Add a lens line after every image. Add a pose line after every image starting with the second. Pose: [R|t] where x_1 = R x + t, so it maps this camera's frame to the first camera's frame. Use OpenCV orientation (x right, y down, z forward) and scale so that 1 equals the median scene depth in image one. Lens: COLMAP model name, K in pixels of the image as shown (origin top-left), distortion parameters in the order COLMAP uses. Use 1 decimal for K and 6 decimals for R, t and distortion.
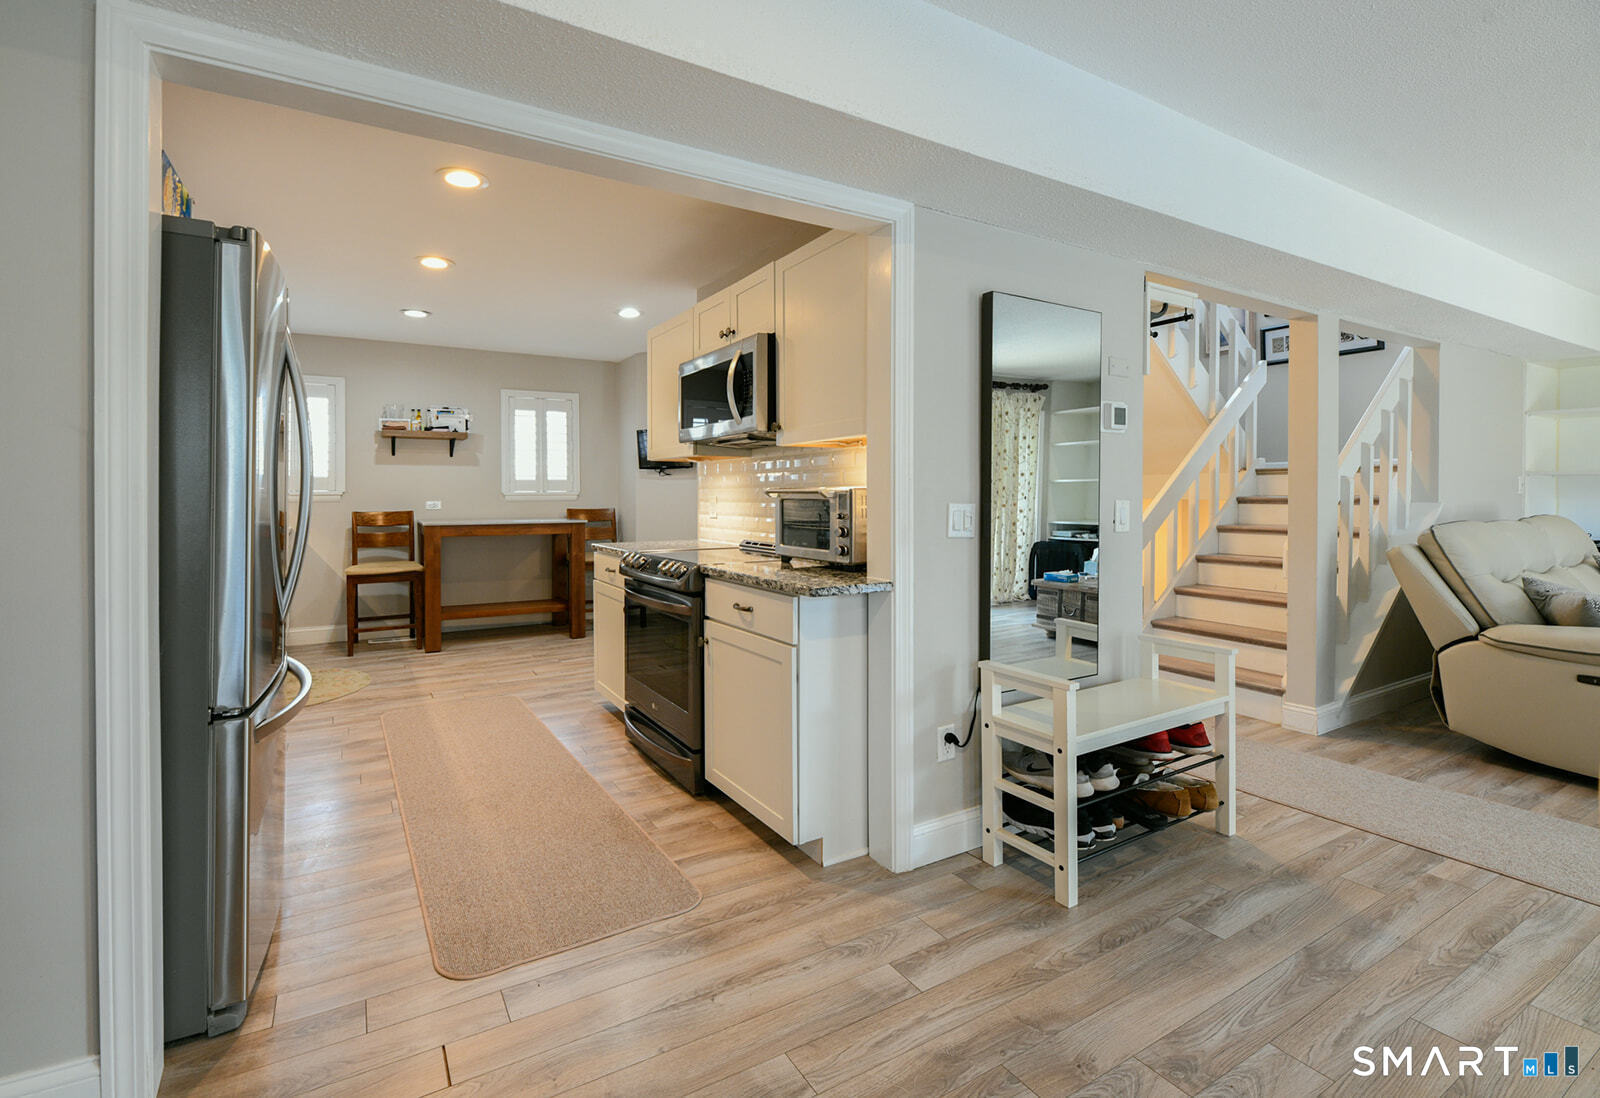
lens RADIAL K [[709.9, 0, 713.0], [0, 709.9, 503.9], [0, 0, 1]] dist [-0.000399, -0.000613]
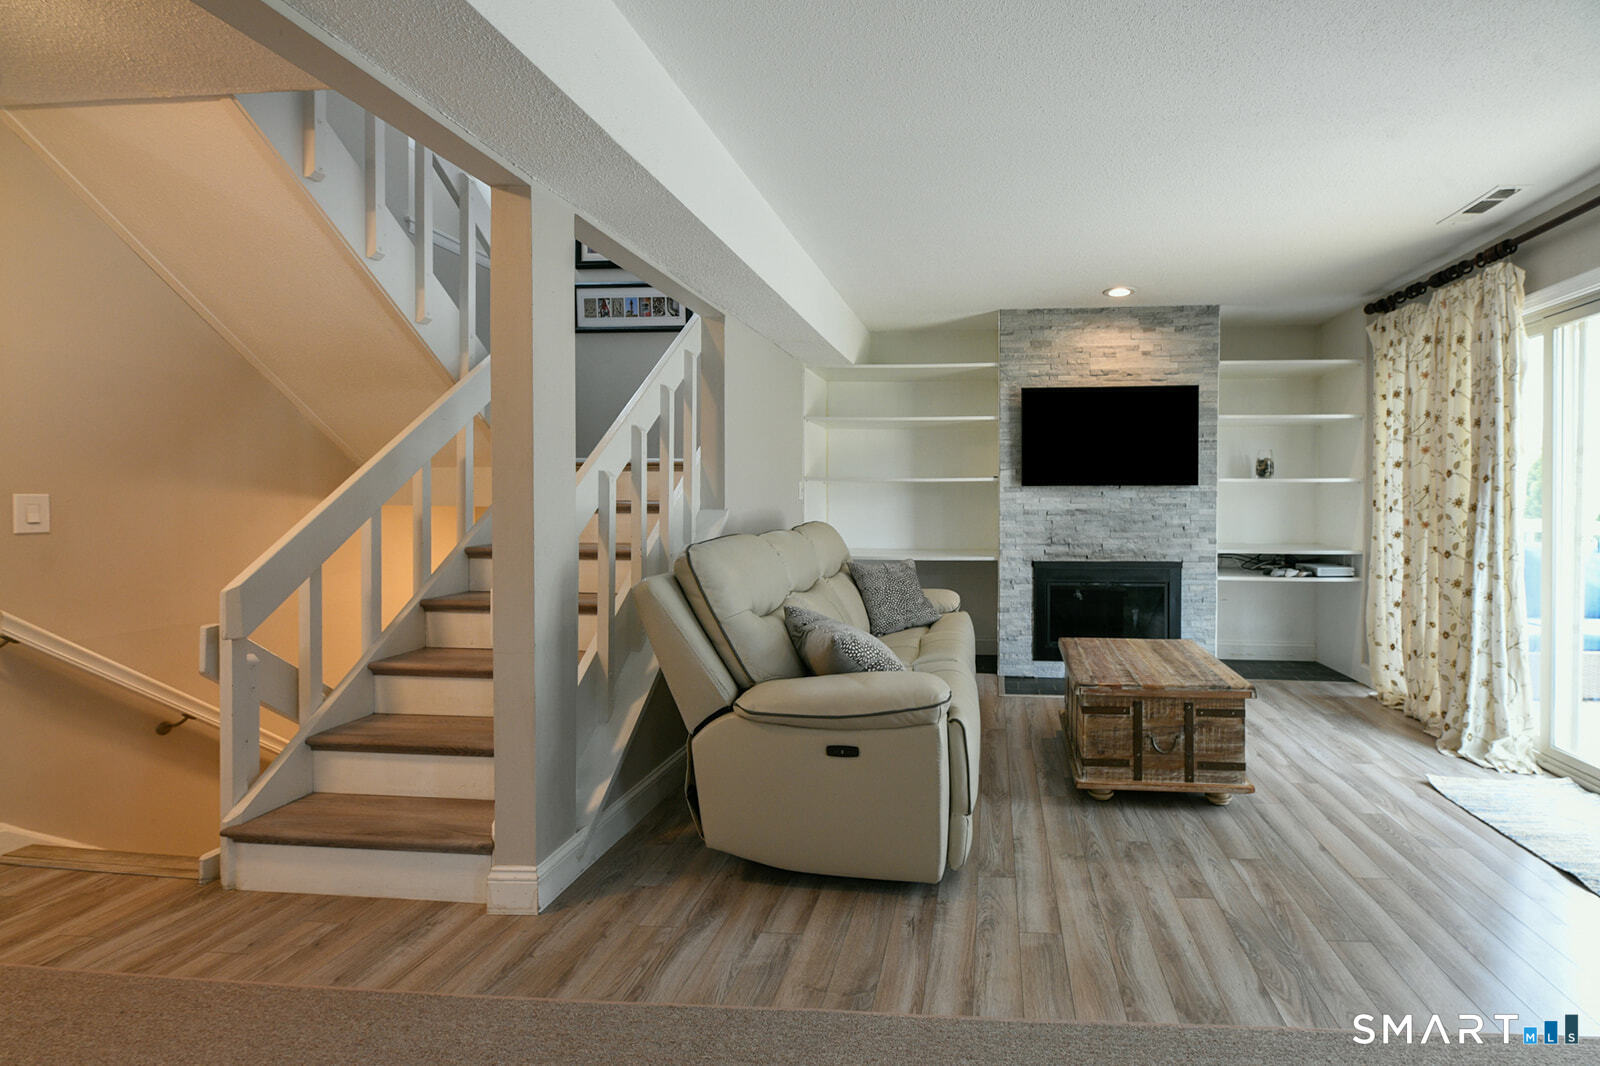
lens RADIAL K [[681.3, 0, 954.7], [0, 681.3, 506.8], [0, 0, 1]] dist [-0.001731, -0.001626]
pose [[0.508112, -0.006959, 0.861263, 0.548024], [0.005381, 0.999973, 0.004905, -0.007872], [-0.861274, 0.002143, 0.508136, 0.422869]]
